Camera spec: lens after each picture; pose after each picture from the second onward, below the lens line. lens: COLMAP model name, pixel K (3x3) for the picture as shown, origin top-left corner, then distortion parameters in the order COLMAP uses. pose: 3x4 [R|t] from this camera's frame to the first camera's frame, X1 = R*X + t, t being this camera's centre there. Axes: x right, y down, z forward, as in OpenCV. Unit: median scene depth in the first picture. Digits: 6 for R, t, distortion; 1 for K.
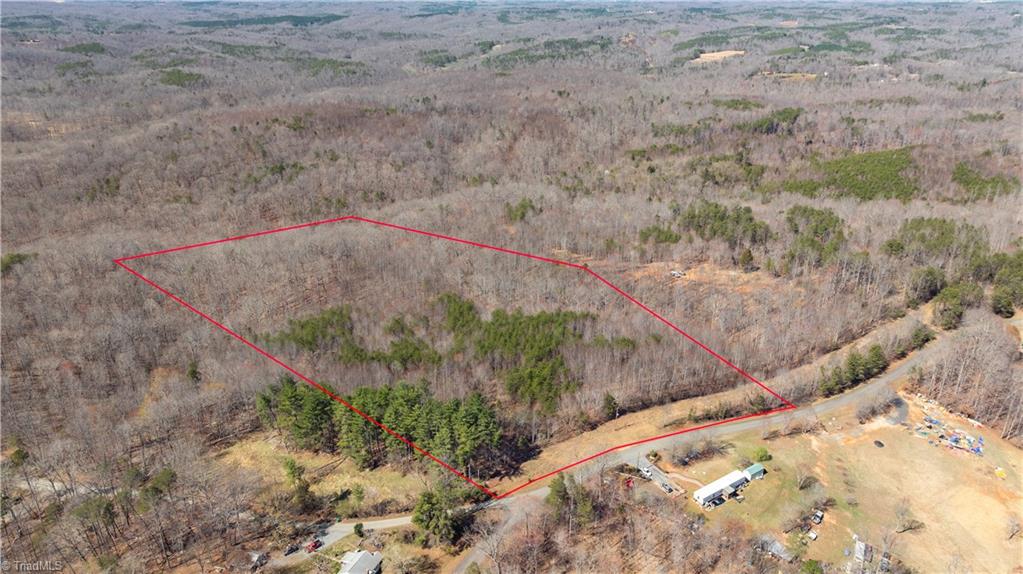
lens RADIAL K [[725.3, 0, 511.5], [0, 725.3, 287.0], [0, 0, 1]] dist [-0.035020, 0.061629]
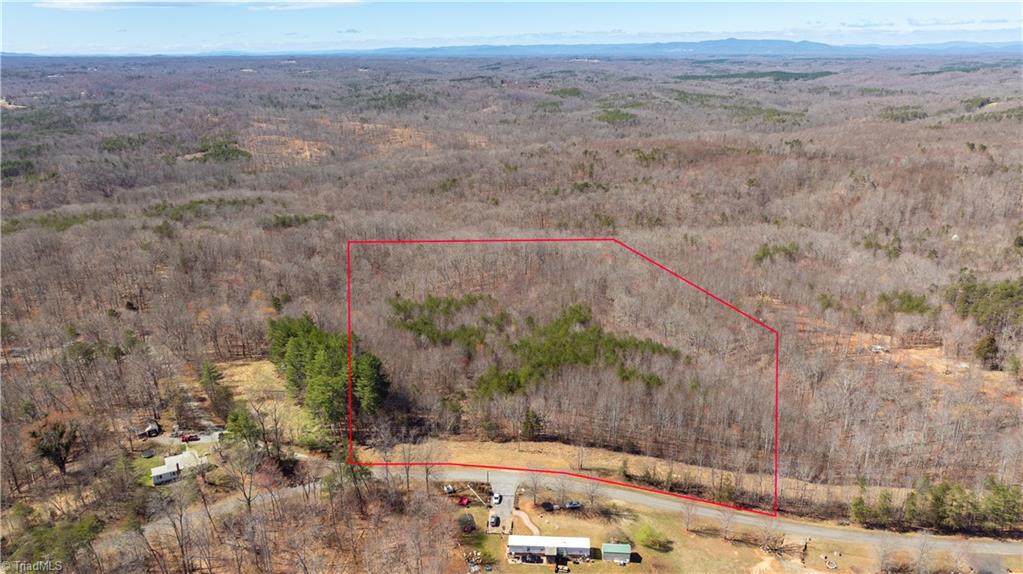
lens RADIAL K [[725.3, 0, 511.5], [0, 725.3, 287.0], [0, 0, 1]] dist [-0.035020, 0.061629]
pose [[0.787353, 0.181797, -0.589088, 0.191523], [-0.226996, 0.973892, -0.002844, 0.004584], [0.573191, 0.135960, 0.808064, 0.088349]]
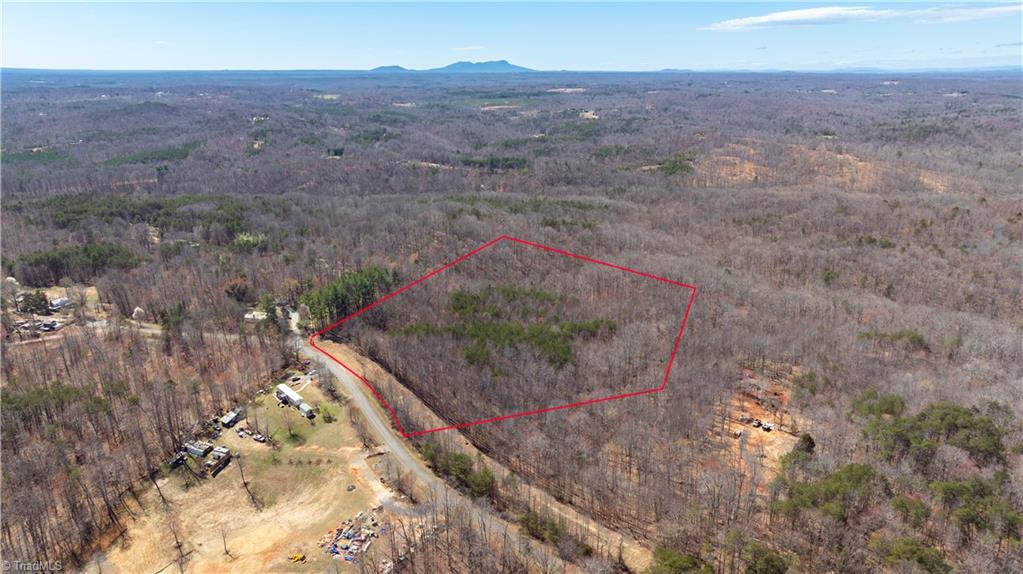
lens RADIAL K [[725.3, 0, 511.5], [0, 725.3, 287.0], [0, 0, 1]] dist [-0.035020, 0.061629]
pose [[0.100622, 0.283970, -0.953539, 0.465694], [-0.383010, 0.895597, 0.226297, -0.114244], [0.918248, 0.342444, 0.198880, 0.300159]]
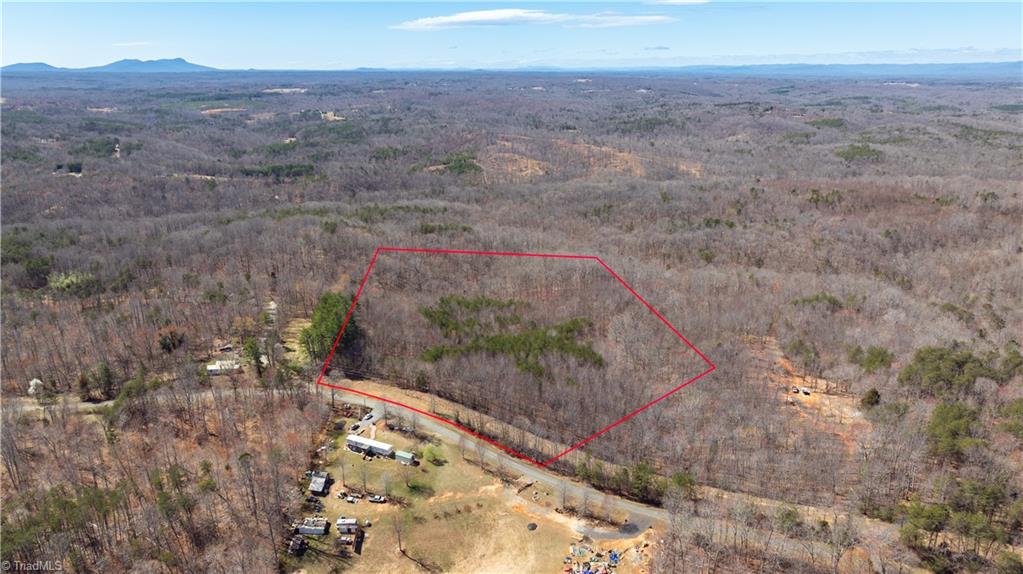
lens RADIAL K [[739.6, 0, 511.5], [0, 739.6, 287.0], [0, 0, 1]] dist [-0.007591, 0.002205]
pose [[0.483028, 0.246319, -0.840245, 0.400867], [-0.337230, 0.937923, 0.081092, -0.045348], [0.808059, 0.244186, 0.536109, 0.131116]]
